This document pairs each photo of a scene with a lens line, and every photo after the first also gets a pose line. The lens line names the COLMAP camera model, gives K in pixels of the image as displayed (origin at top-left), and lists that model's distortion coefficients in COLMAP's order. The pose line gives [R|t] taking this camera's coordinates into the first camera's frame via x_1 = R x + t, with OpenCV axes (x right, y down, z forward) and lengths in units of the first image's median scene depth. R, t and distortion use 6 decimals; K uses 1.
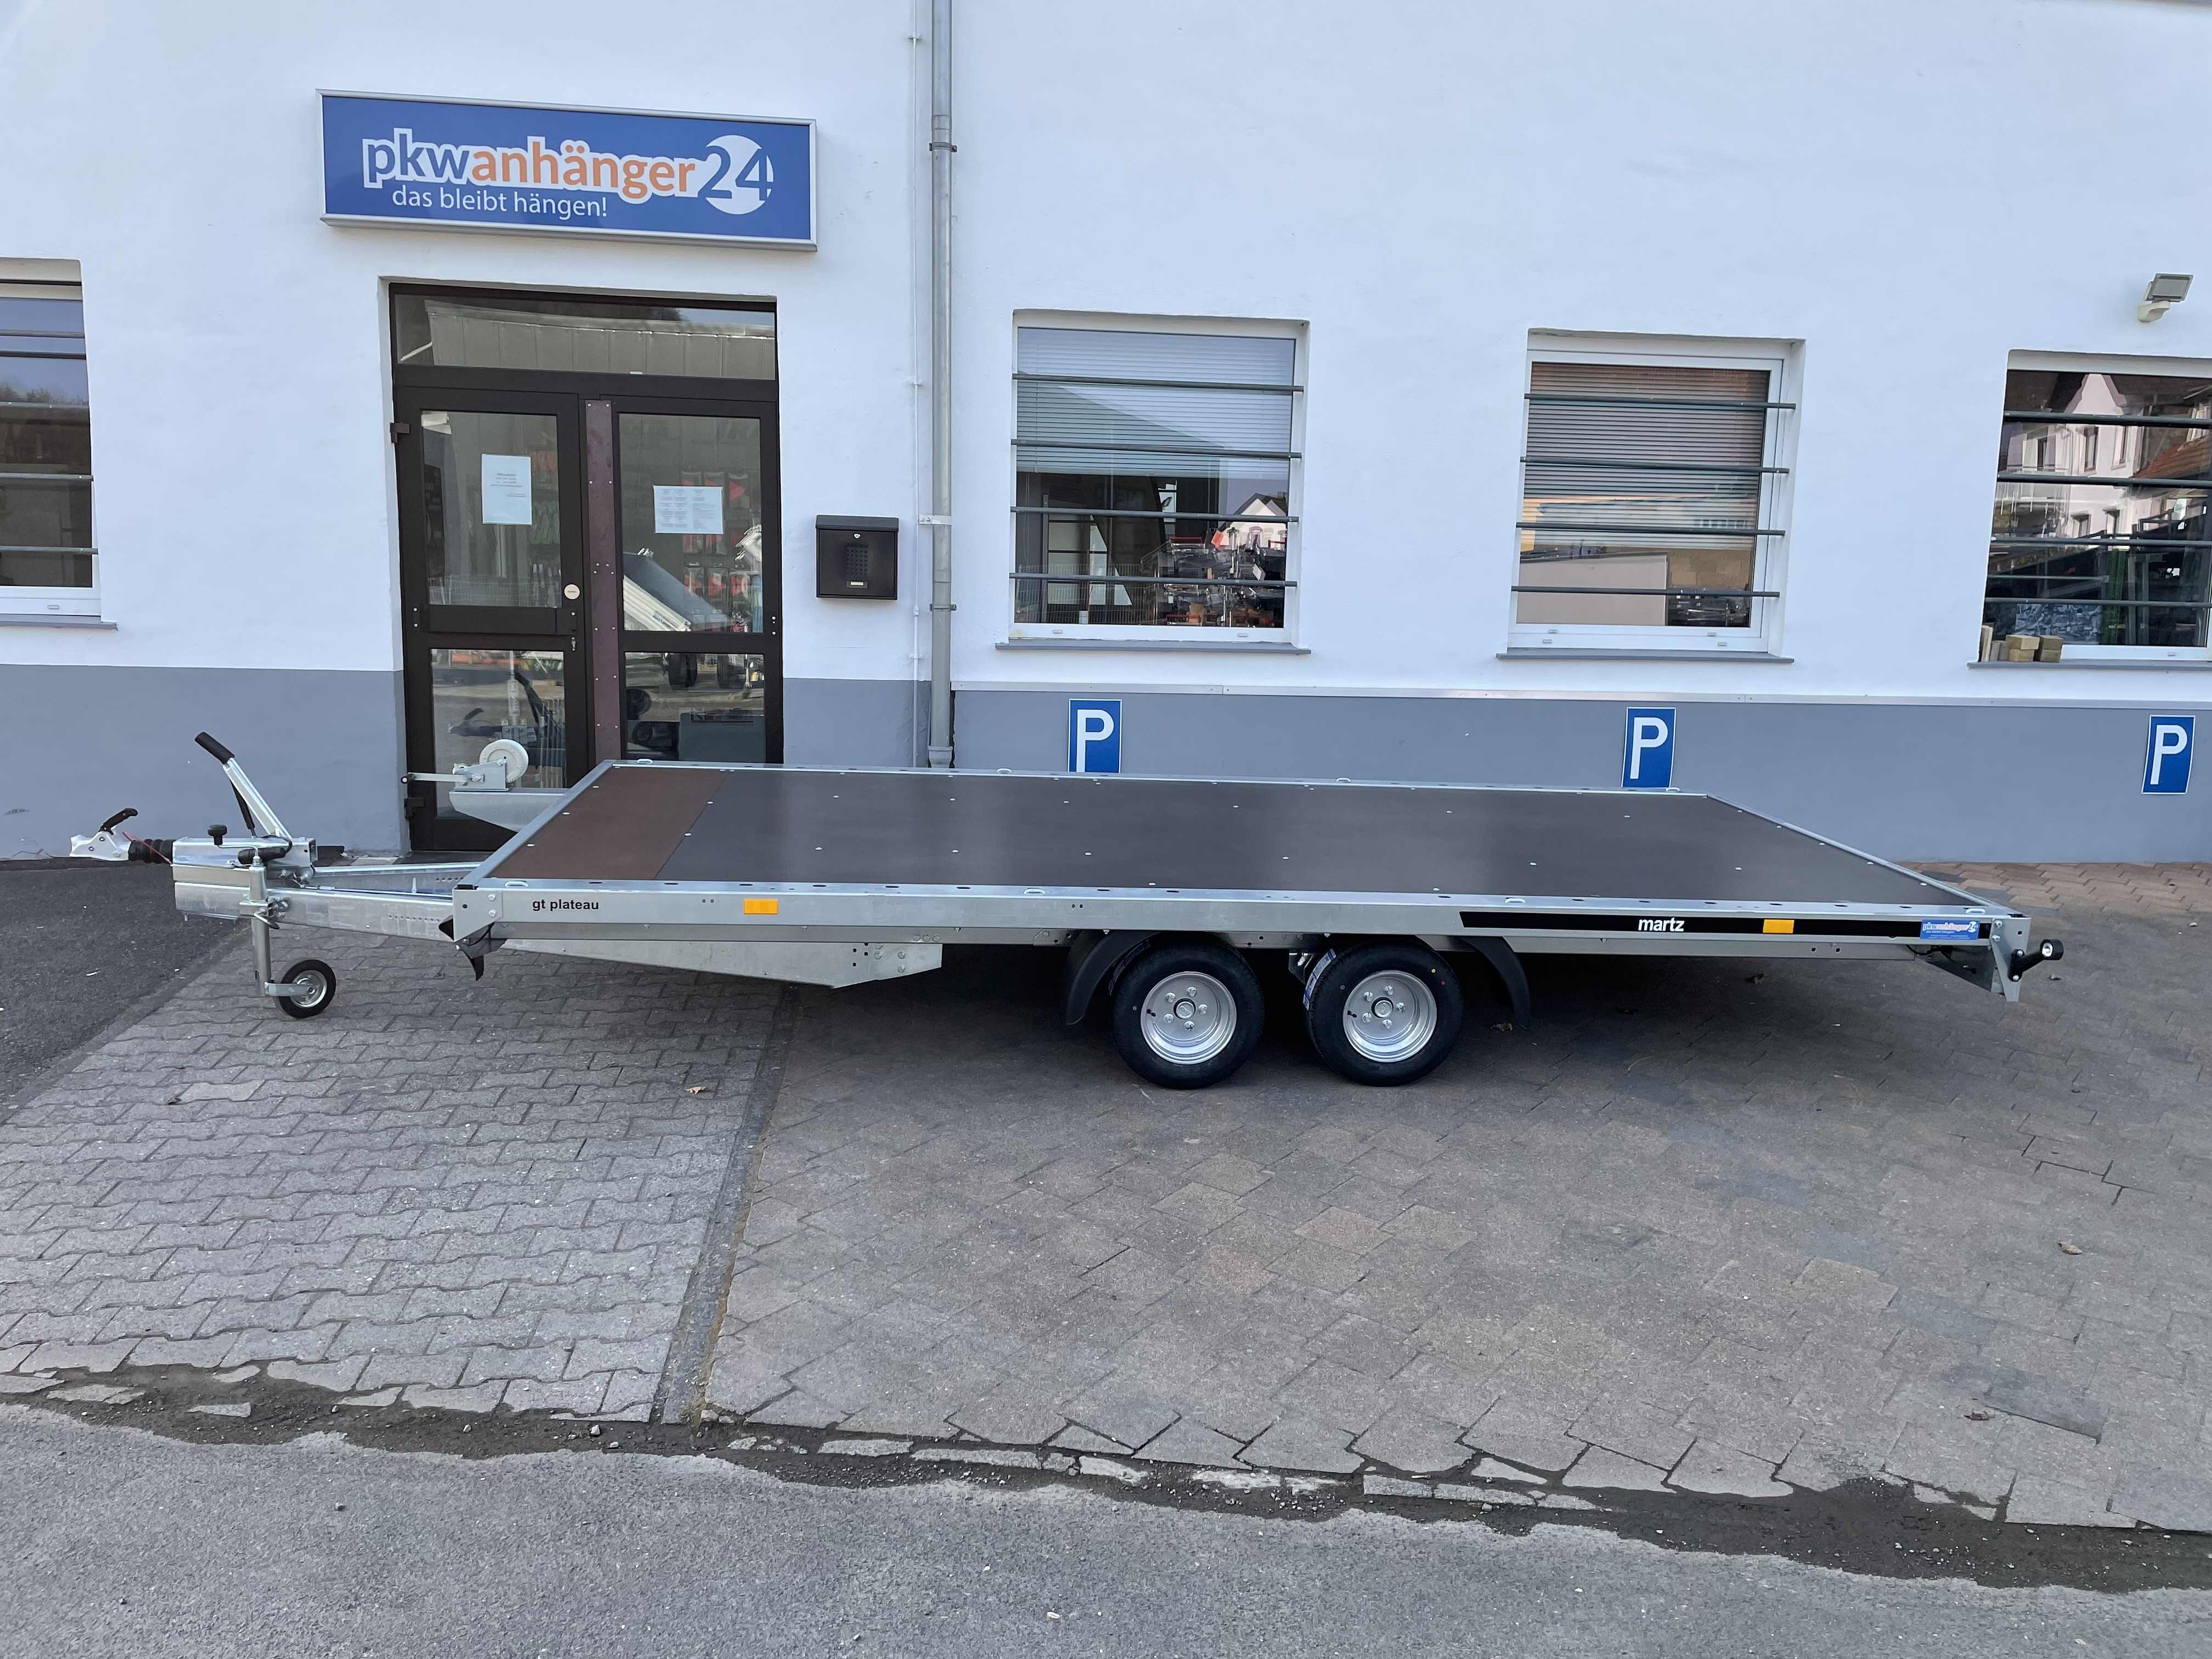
lens RADIAL K [[1660.0, 0, 1113.2], [0, 1660.0, 826.0], [0, 0, 1]] dist [0.087411, -0.110621]
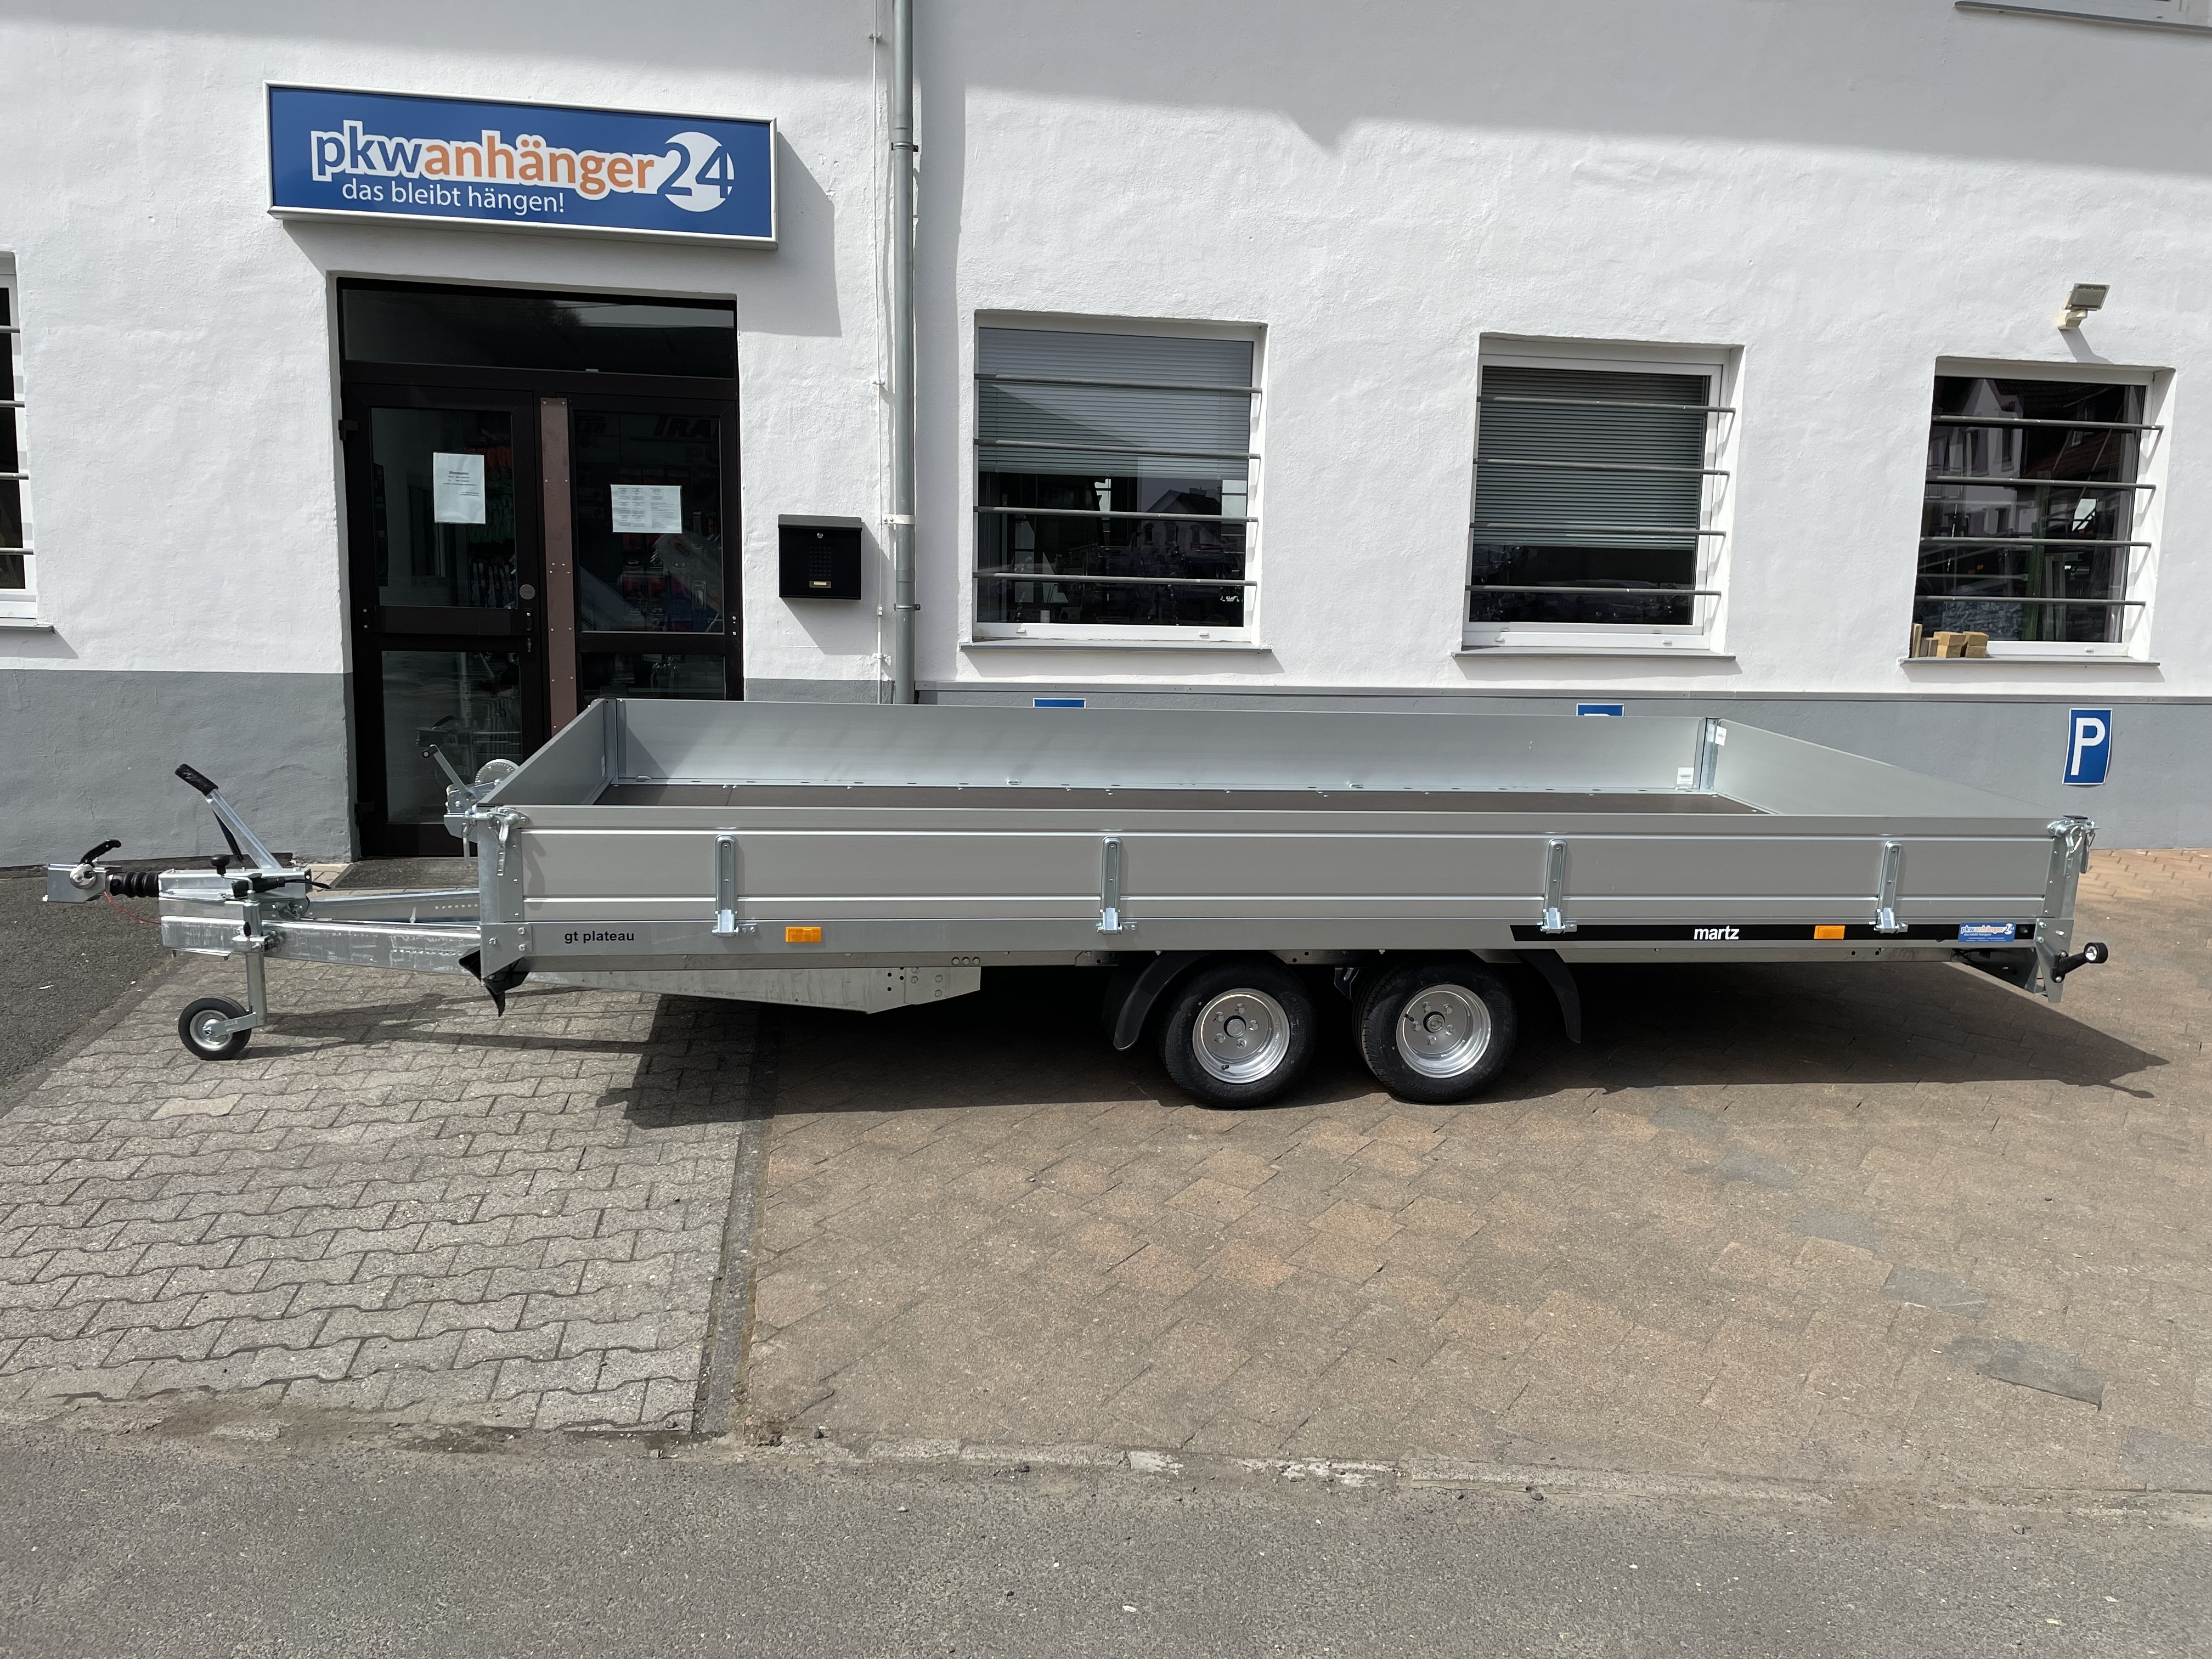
lens RADIAL K [[1660.0, 0, 1121.9], [0, 1660.0, 819.6], [0, 0, 1]] dist [0.087411, -0.110621]
pose [[0.998325, -0.009219, 0.057115, -0.034129], [0.009328, 0.999955, -0.001639, -0.001379], [-0.057098, 0.002169, 0.998366, -0.003927]]
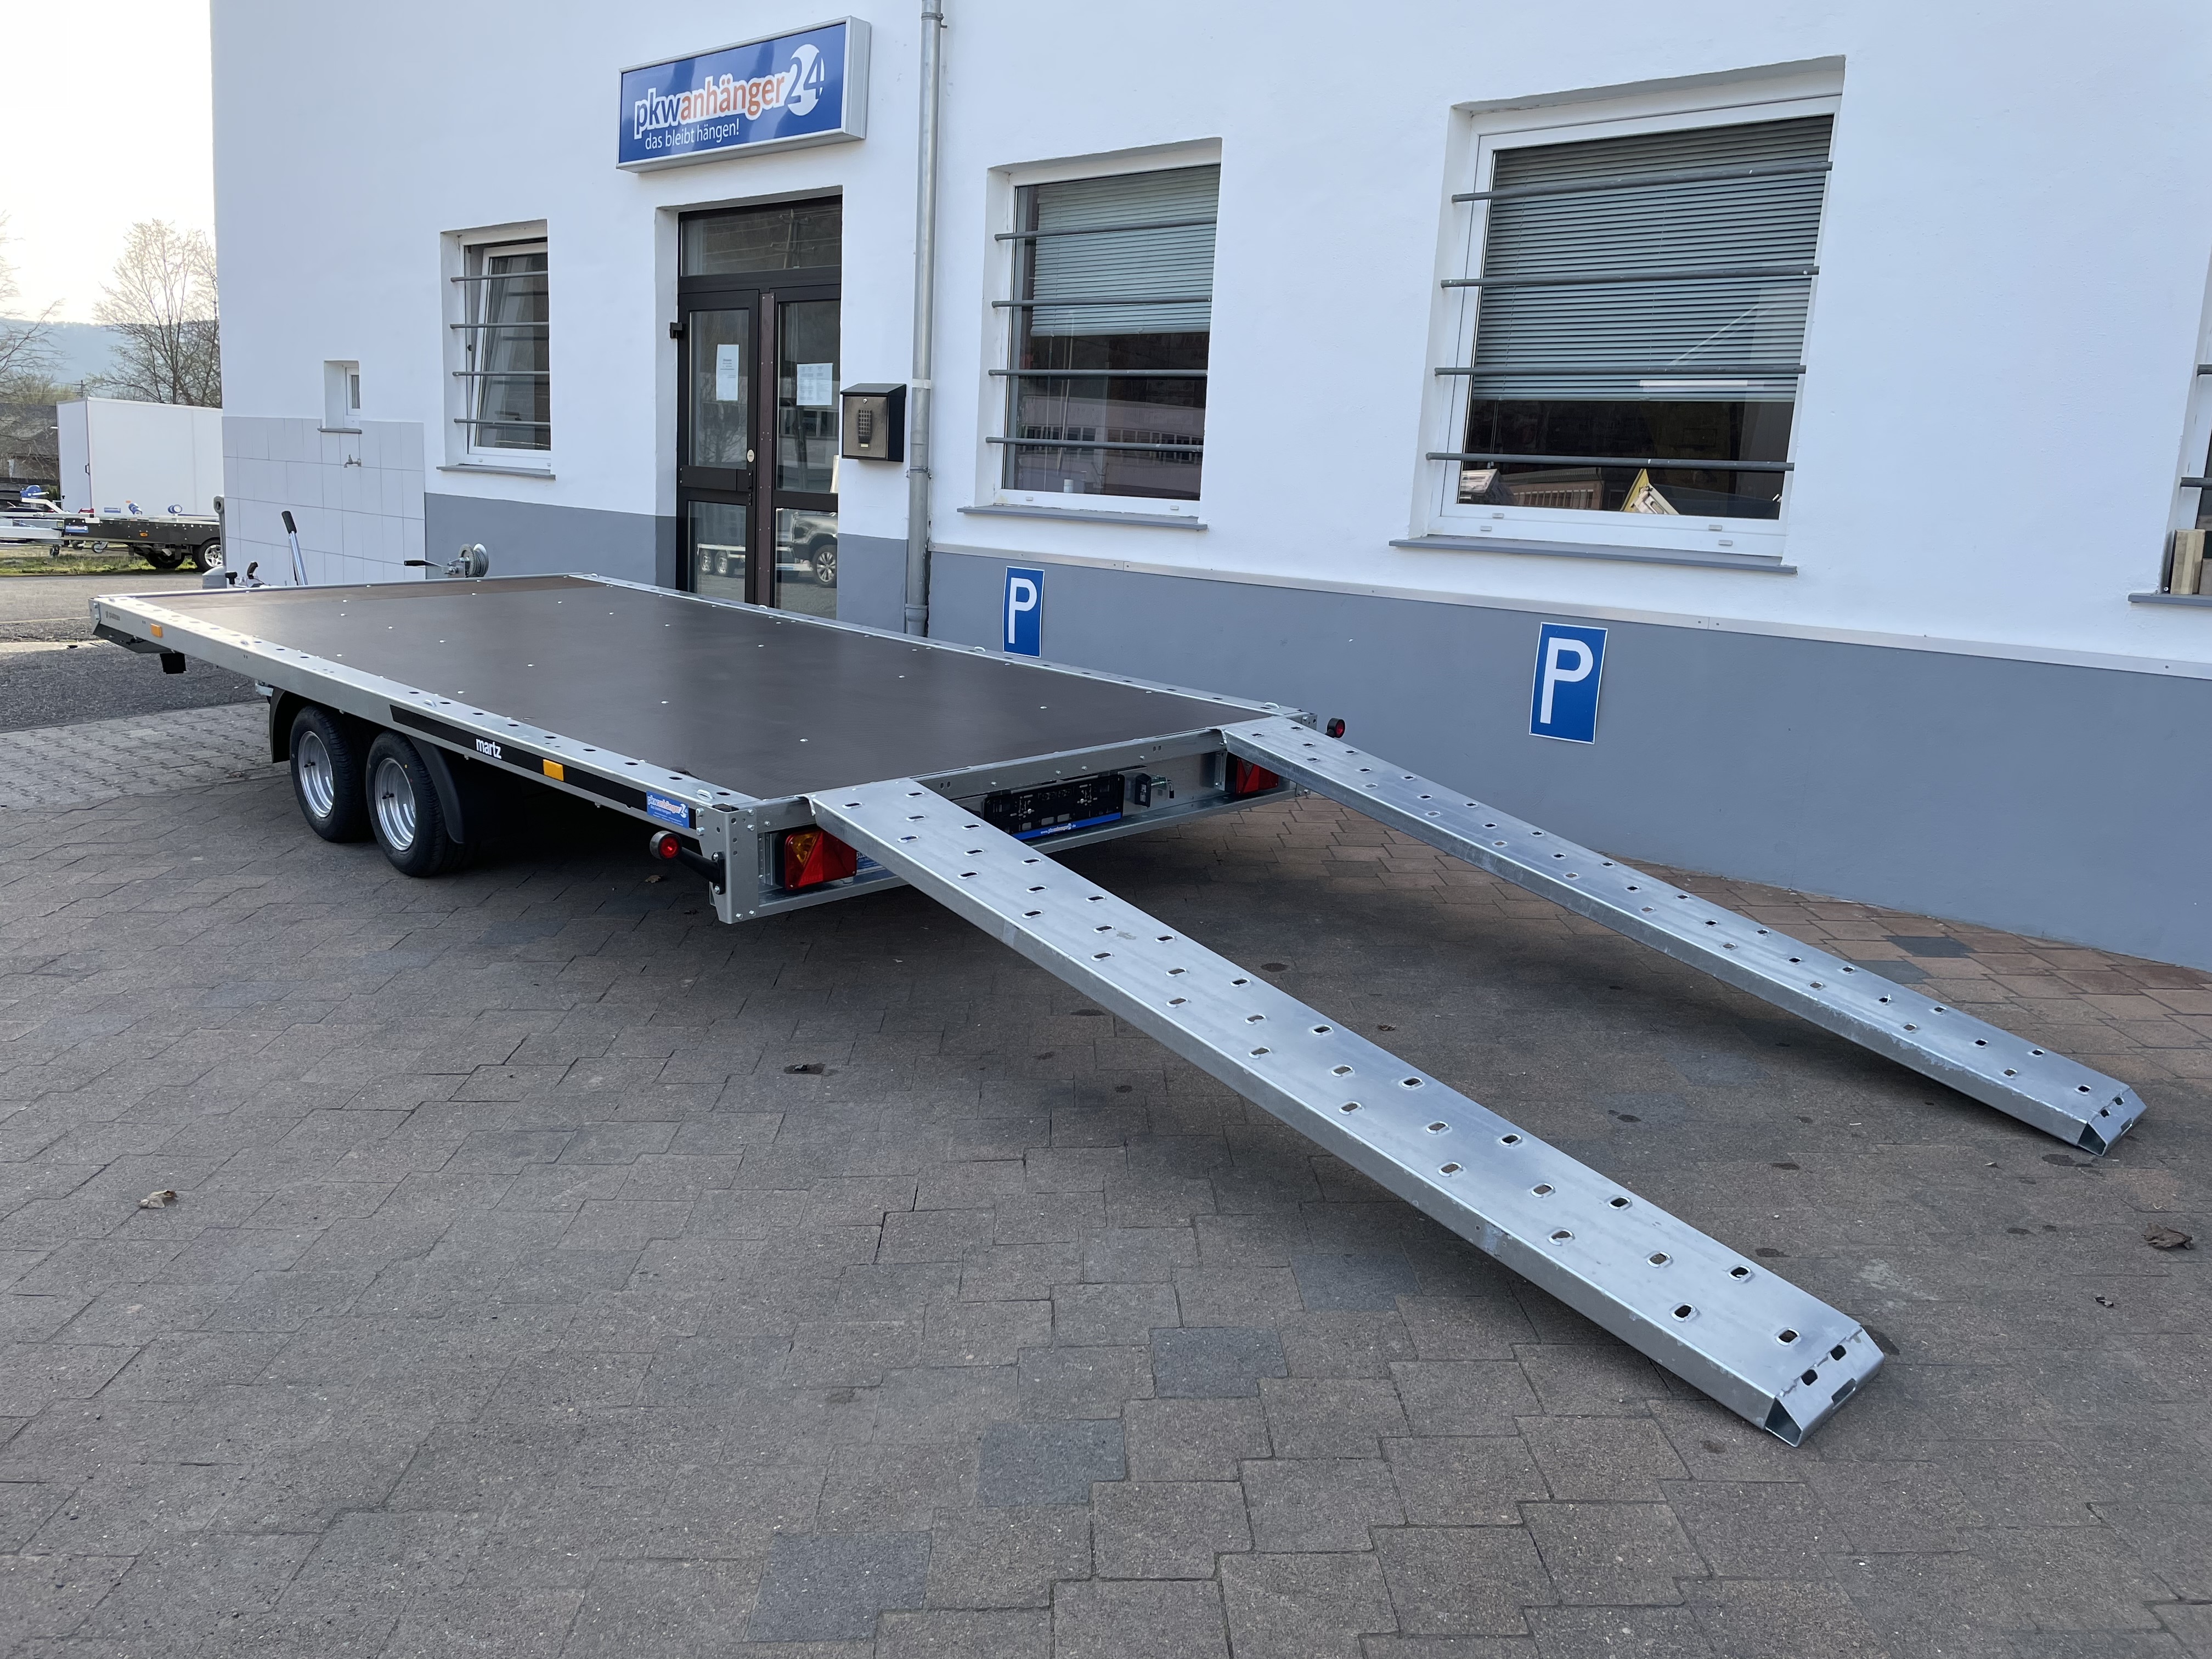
lens RADIAL K [[1660.0, 0, 1113.9], [0, 1660.0, 816.4], [0, 0, 1]] dist [0.087411, -0.110621]
pose [[0.637508, 0.159266, -0.753802, 0.854945], [-0.153445, 0.985046, 0.078352, -0.019127], [0.755009, 0.065717, 0.652414, 0.455792]]
